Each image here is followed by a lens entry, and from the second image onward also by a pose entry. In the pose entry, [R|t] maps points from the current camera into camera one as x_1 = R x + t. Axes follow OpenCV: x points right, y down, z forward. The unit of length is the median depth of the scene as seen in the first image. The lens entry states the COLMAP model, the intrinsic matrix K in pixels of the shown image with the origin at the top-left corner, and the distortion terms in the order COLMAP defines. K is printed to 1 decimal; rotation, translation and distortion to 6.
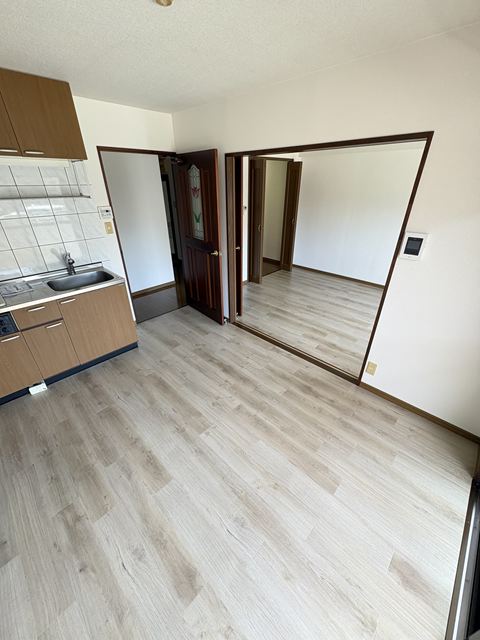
lens RADIAL K [[255.1, 0, 240.7], [0, 255.1, 320.8], [0, 0, 1]] dist [0.000397, -0.000012]
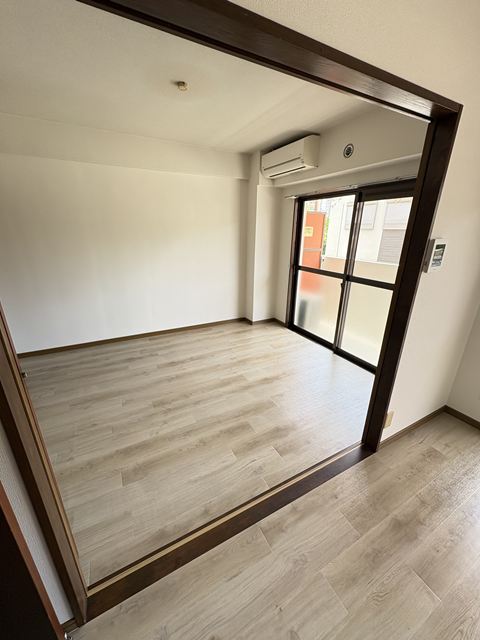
lens RADIAL K [[255.1, 0, 241.2], [0, 255.1, 319.1], [0, 0, 1]] dist [0.000397, -0.000012]
pose [[0.304518, -0.307638, 0.901459, -0.177269], [0.447567, 0.881634, 0.149682, -0.323175], [-0.840805, 0.357882, 0.406162, 0.797184]]
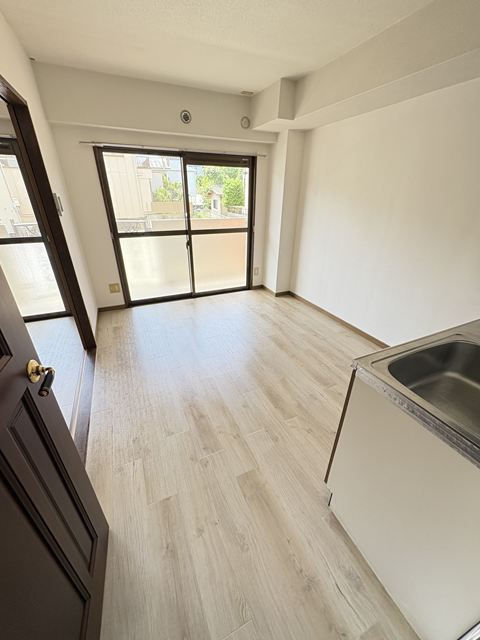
lens RADIAL K [[255.1, 0, 239.8], [0, 255.1, 318.6], [0, 0, 1]] dist [0.000397, -0.000012]
pose [[-0.930803, -0.170823, 0.323148, -0.383798], [0.166723, 0.588338, 0.791241, -0.500585], [-0.325283, 0.790366, -0.519146, 1.130050]]
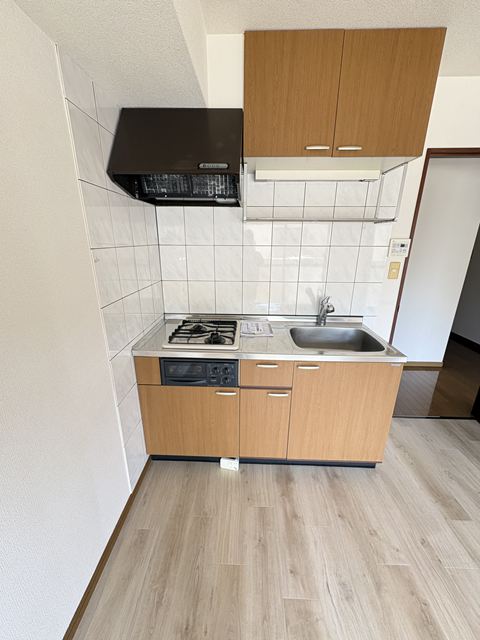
lens RADIAL K [[255.1, 0, 239.9], [0, 255.1, 321.7], [0, 0, 1]] dist [0.000397, -0.000012]
pose [[0.672926, 0.232710, -0.702152, -0.309978], [-0.359810, 0.932337, -0.035834, -0.082622], [0.646303, 0.276755, 0.711125, 0.338003]]
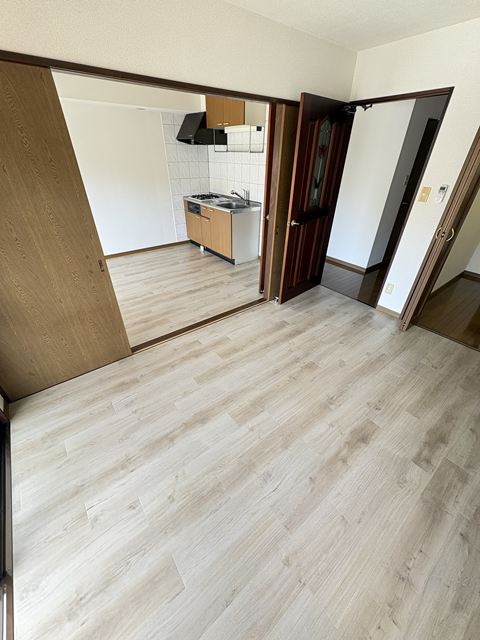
lens RADIAL K [[255.1, 0, 239.8], [0, 255.1, 322.2], [0, 0, 1]] dist [0.000397, -0.000012]
pose [[-0.145866, 0.549355, -0.822759, 1.037922], [-0.483611, 0.685918, 0.543726, -0.516863], [0.863043, 0.477206, 0.165622, 1.041492]]
